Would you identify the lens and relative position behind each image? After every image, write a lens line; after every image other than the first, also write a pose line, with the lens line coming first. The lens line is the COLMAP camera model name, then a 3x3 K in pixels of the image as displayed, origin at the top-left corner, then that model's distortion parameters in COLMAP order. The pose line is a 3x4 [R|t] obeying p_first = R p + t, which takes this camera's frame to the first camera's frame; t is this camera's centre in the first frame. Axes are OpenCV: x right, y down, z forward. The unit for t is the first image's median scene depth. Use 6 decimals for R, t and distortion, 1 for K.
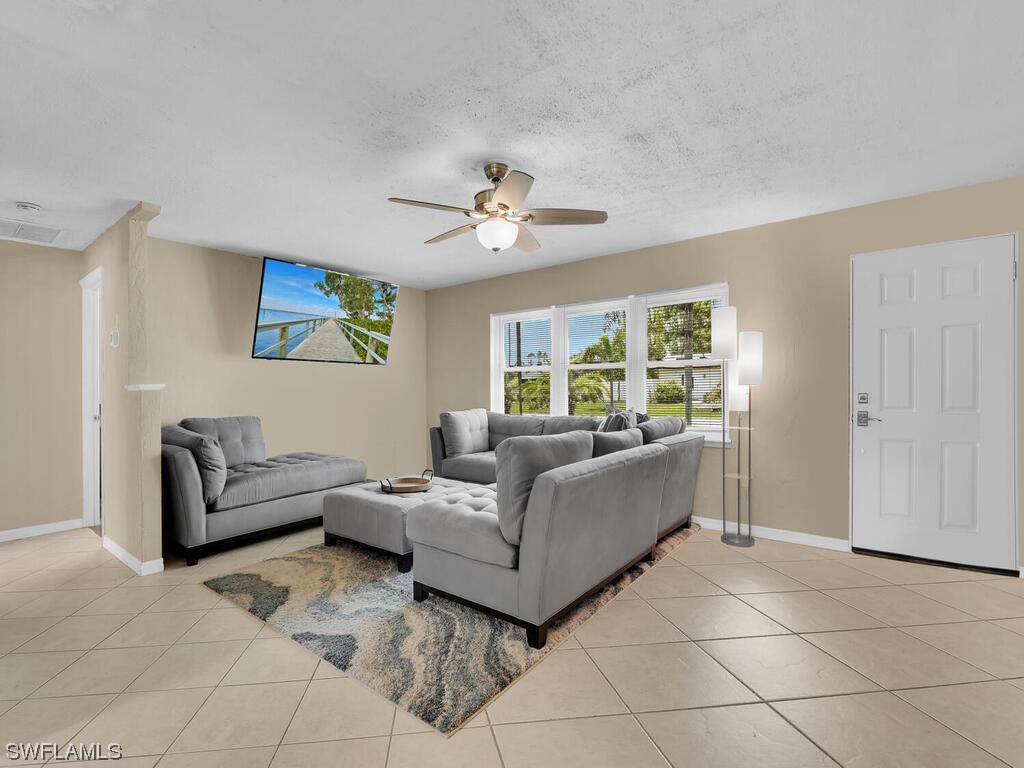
lens RADIAL K [[477.9, 0, 511.6], [0, 477.9, 386.9], [0, 0, 1]] dist [0.011752, -0.027940]
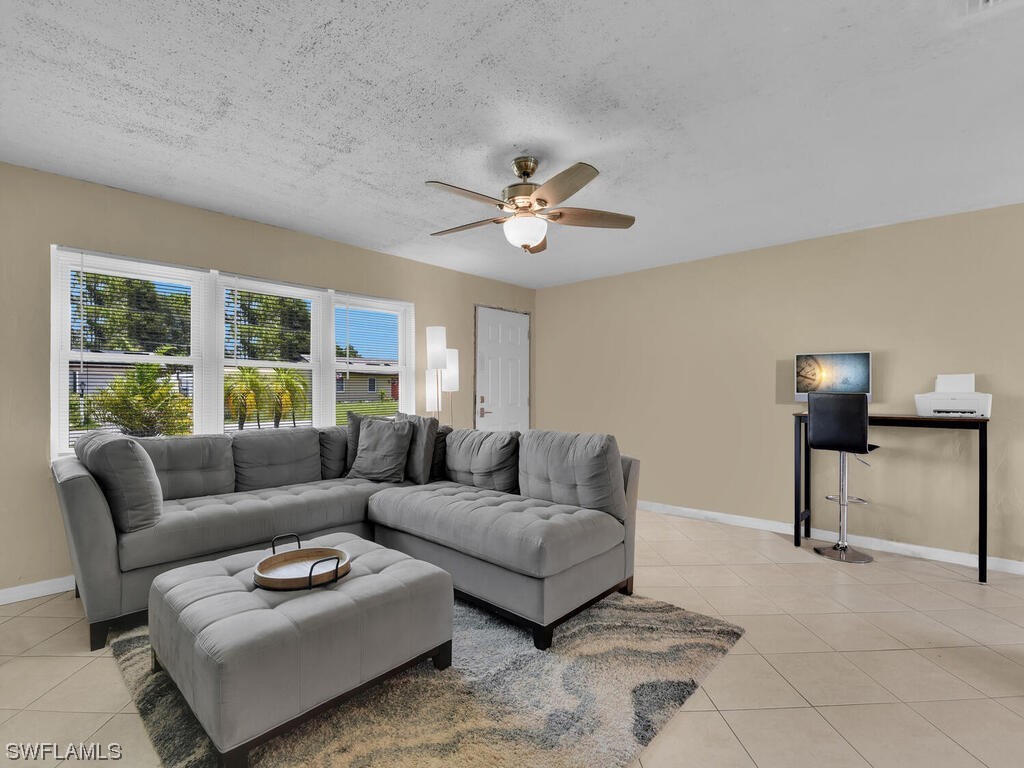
lens RADIAL K [[477.9, 0, 511.6], [0, 477.9, 386.9], [0, 0, 1]] dist [0.011752, -0.027940]
pose [[0.085029, 0.015093, 0.996264, -0.983160], [-0.003265, 0.999884, -0.014869, 0.006708], [-0.996373, -0.001989, 0.085069, 0.943613]]
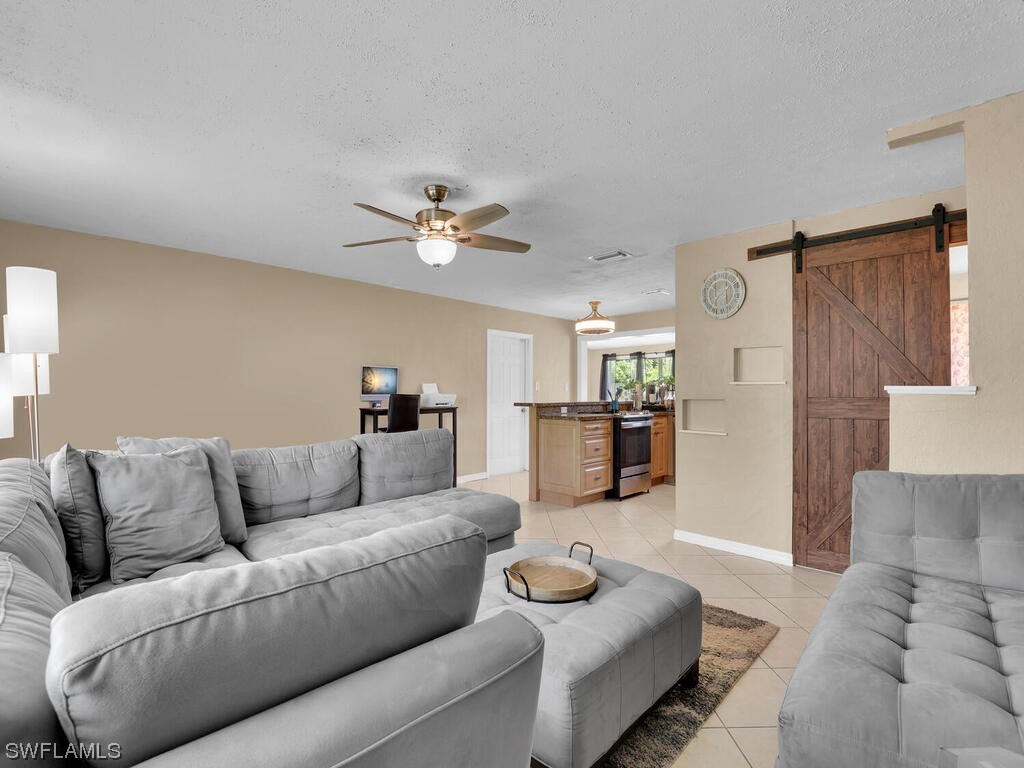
lens RADIAL K [[471.5, 0, 506.4], [0, 471.5, 383.6], [0, 0, 1]] dist [0.018867, -0.026195]
pose [[-0.992575, 0.009732, 0.121241, -0.309743], [0.007768, 0.999831, -0.016658, -0.005496], [-0.121383, -0.015593, -0.992483, 2.020576]]
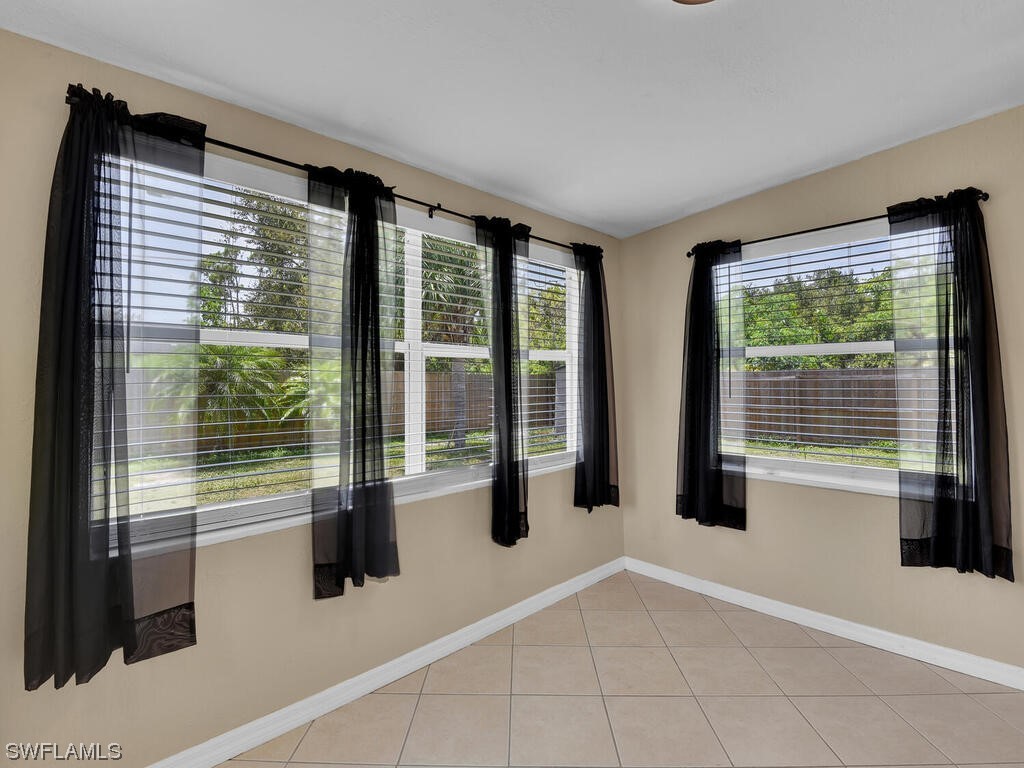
lens RADIAL K [[477.9, 0, 511.6], [0, 477.9, 386.9], [0, 0, 1]] dist [0.011752, -0.027940]
pose [[-0.140163, 0.006982, -0.990104, -0.212394], [0.011311, 0.999921, 0.005450, 0.008247], [0.990064, -0.010435, -0.140231, -1.366756]]
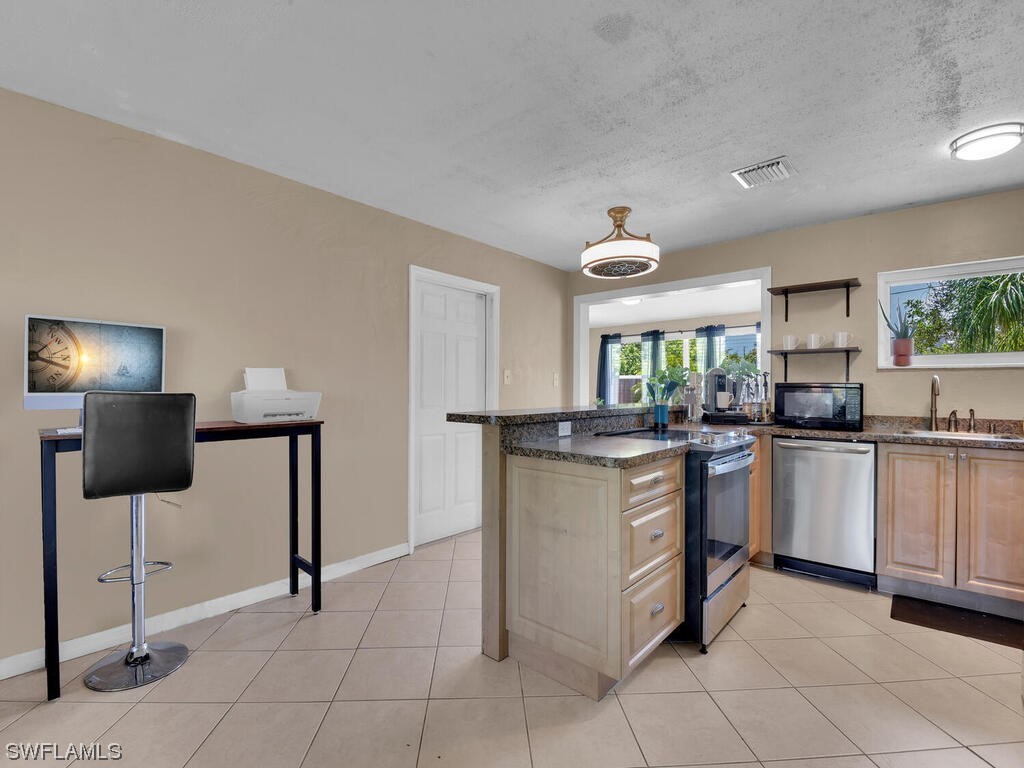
lens RADIAL K [[471.5, 0, 506.4], [0, 471.5, 383.6], [0, 0, 1]] dist [0.018867, -0.026195]
pose [[-0.997673, 0.006852, 0.067834, -0.260323], [0.006338, 0.999950, -0.007784, -0.002631], [-0.067884, -0.007336, -0.997666, 0.866913]]
